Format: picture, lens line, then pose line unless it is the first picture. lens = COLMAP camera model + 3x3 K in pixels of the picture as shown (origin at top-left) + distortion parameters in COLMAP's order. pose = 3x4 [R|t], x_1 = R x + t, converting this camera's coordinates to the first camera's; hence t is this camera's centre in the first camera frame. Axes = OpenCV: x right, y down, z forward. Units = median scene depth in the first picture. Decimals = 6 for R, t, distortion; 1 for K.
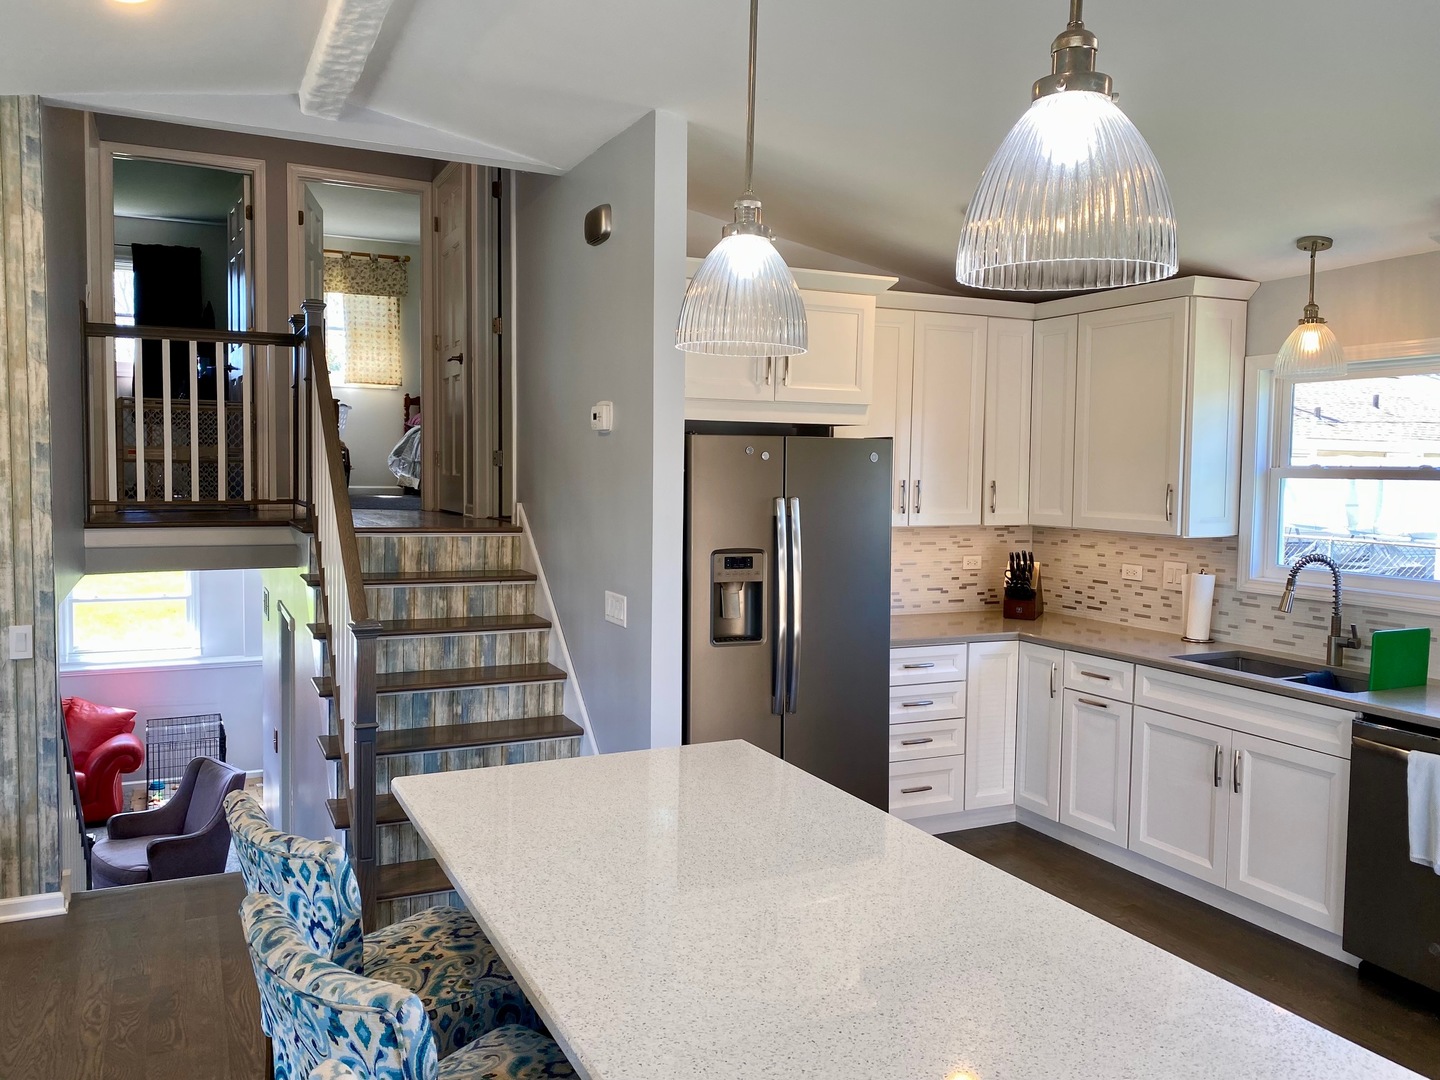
lens RADIAL K [[1101.1, 0, 720.0], [0, 1101.1, 540.0], [0, 0, 1]] dist [0.021431, -0.002279]
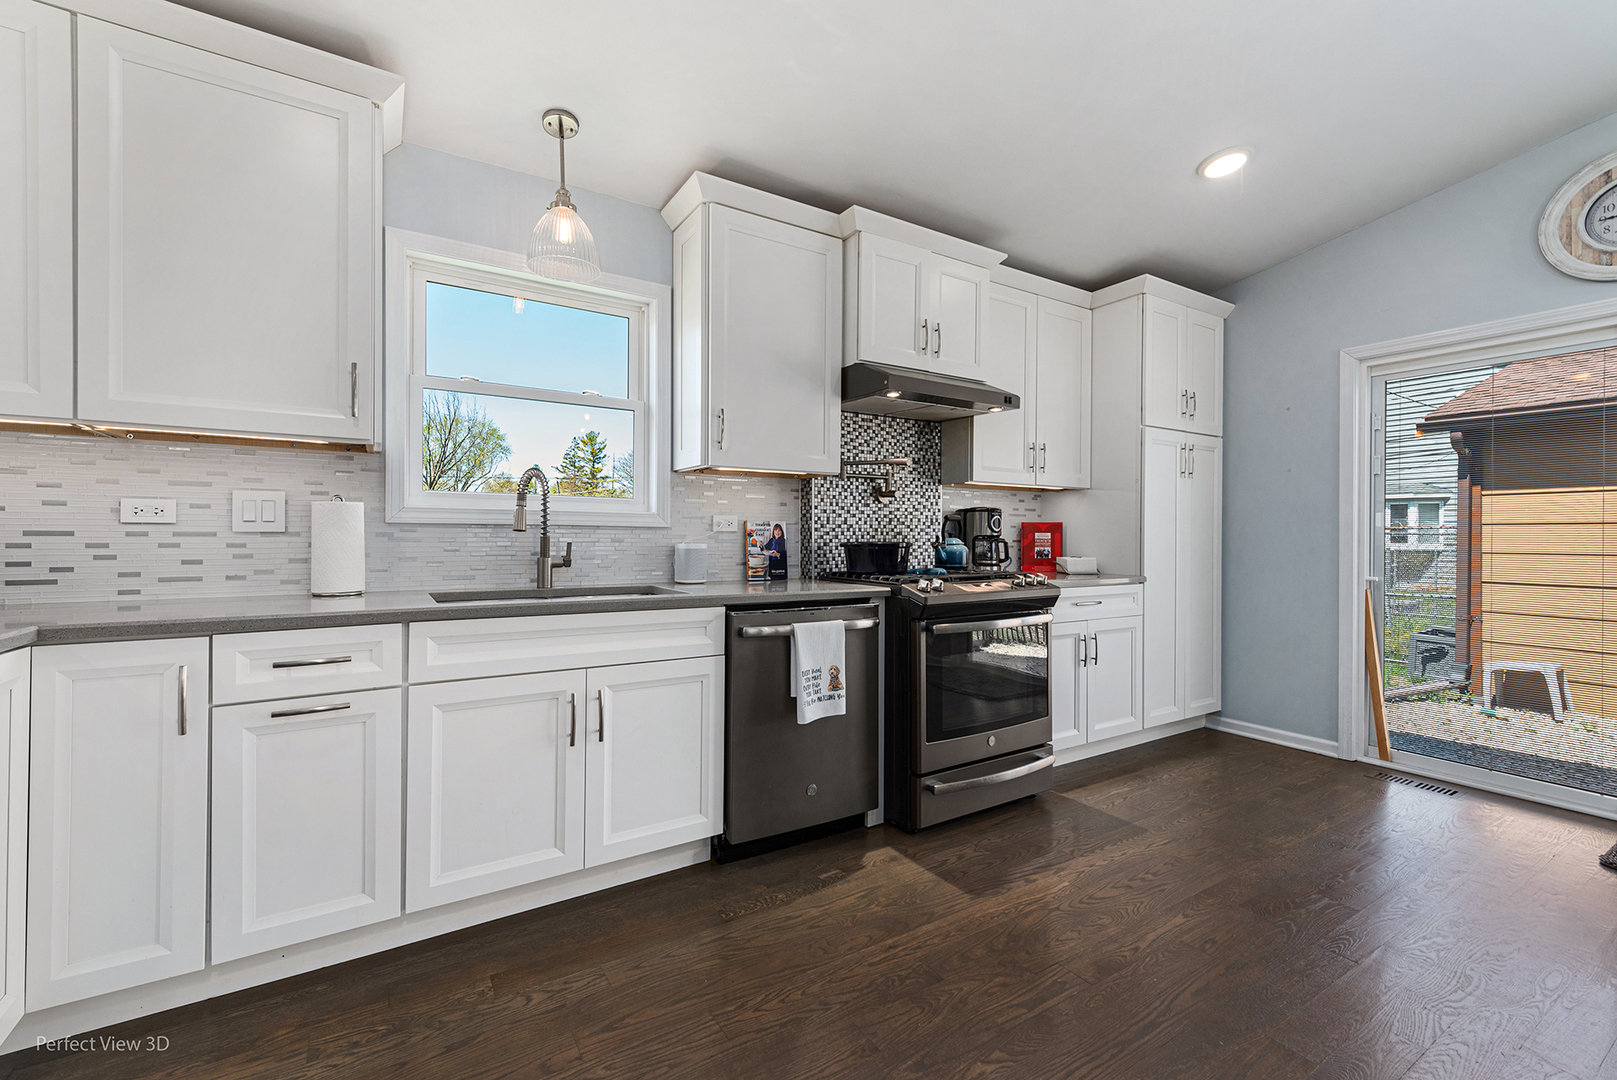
lens RADIAL K [[659.4, 0, 808.5], [0, 659.4, 540.0], [0, 0, 1]] dist [0.016297, -0.008176]
pose [[-0.093533, -0.018958, 0.995436, -0.030708], [0.056952, 0.998080, 0.024360, 0.064137], [-0.993986, 0.058970, -0.092274, 0.755353]]
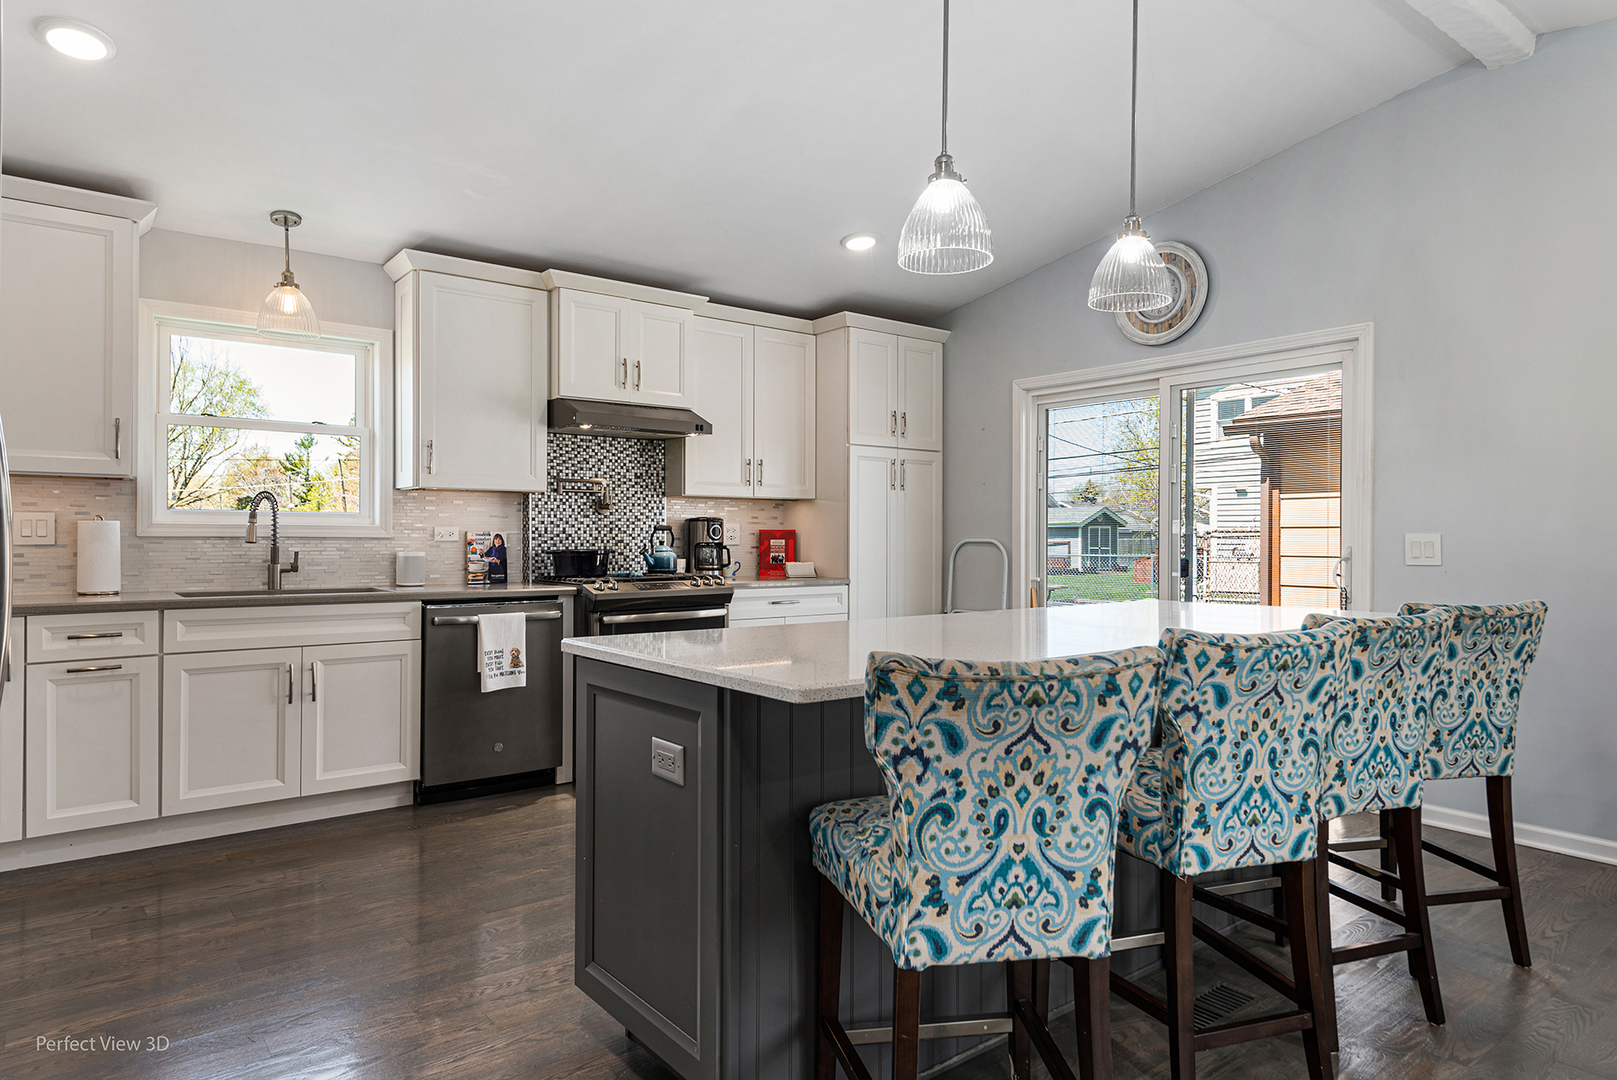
lens RADIAL K [[921.5, 0, 808.5], [0, 921.5, 540.0], [0, 0, 1]] dist [0.020359, -0.019621]
pose [[-0.196864, -0.015741, 0.980304, -0.451837], [0.057494, 0.997965, 0.027571, 0.060834], [-0.978744, 0.061789, -0.195559, 0.589763]]
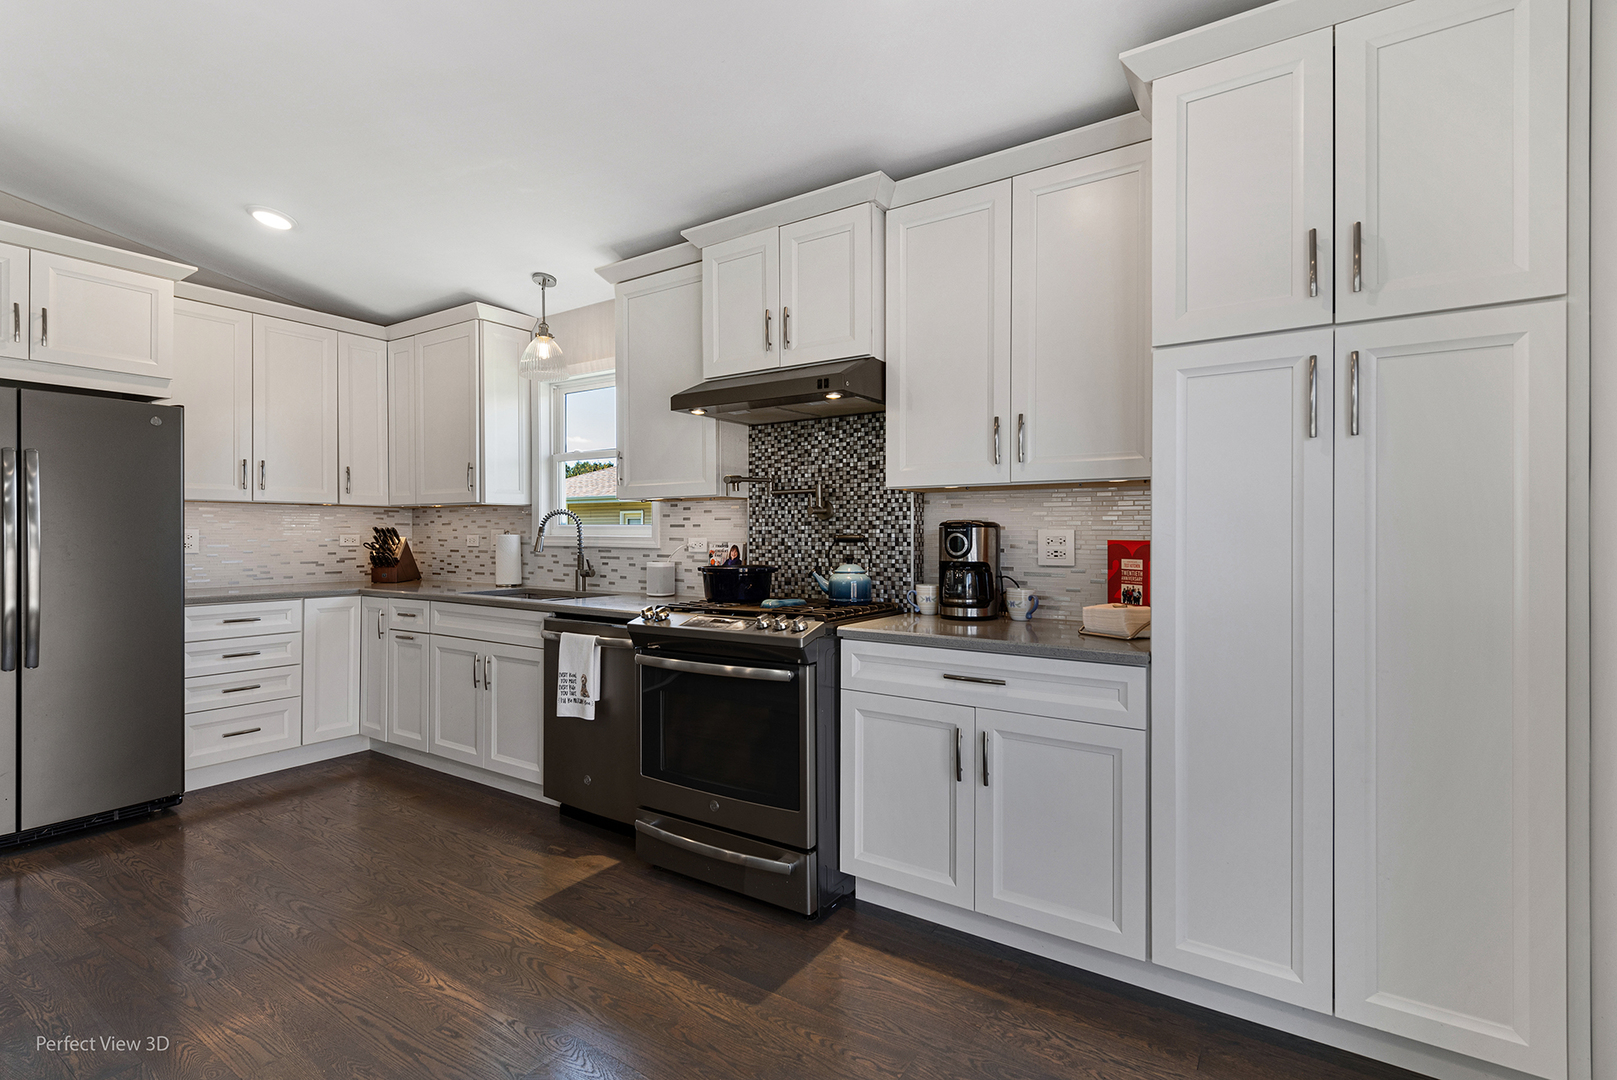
lens RADIAL K [[747.2, 0, 808.5], [0, 747.2, 540.0], [0, 0, 1]] dist [0.008404, -0.000149]
pose [[0.860689, -0.013243, 0.508959, 0.298016], [0.040329, 0.998294, -0.042224, 0.091575], [-0.507531, 0.056868, 0.859755, 0.051868]]
